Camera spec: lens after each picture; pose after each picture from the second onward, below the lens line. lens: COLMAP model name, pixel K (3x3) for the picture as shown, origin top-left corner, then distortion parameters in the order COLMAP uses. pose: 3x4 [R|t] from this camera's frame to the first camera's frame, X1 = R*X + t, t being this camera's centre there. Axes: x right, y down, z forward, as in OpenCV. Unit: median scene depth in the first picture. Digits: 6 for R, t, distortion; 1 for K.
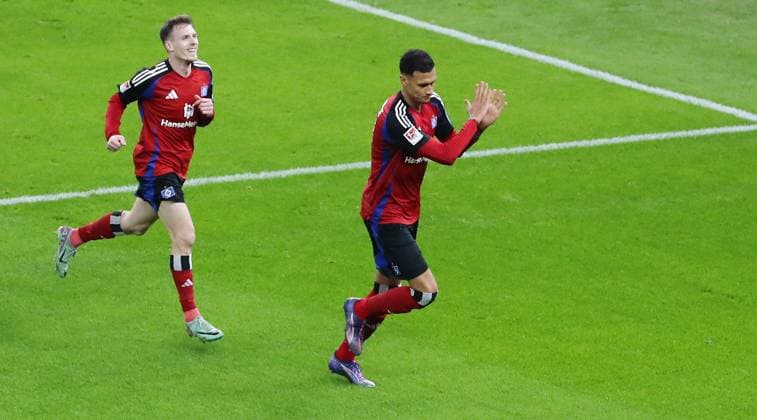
lens RADIAL K [[306.9, 0, 378.3], [0, 306.9, 210.2], [0, 0, 1]] dist [-0.000264, 0.000150]
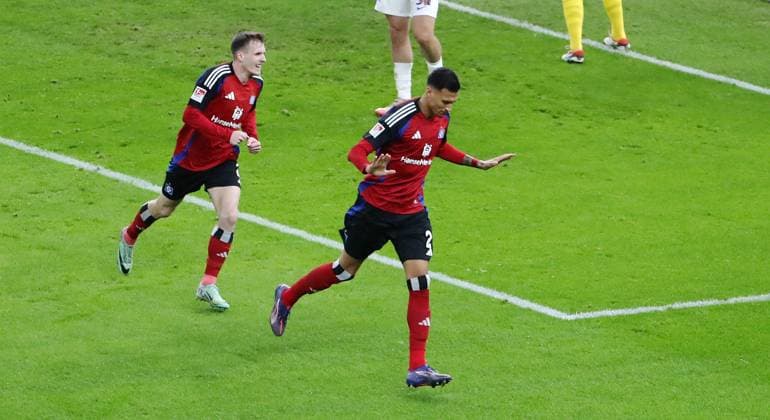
lens RADIAL K [[310.1, 0, 384.7], [0, 310.1, 210.5], [0, 0, 1]] dist [0.001390, -0.000015]
pose [[0.999991, 0.003027, 0.002824, -1.931623], [-0.003026, 0.999995, -0.000080, -0.391039], [-0.002824, 0.000071, 0.999996, -0.083791]]
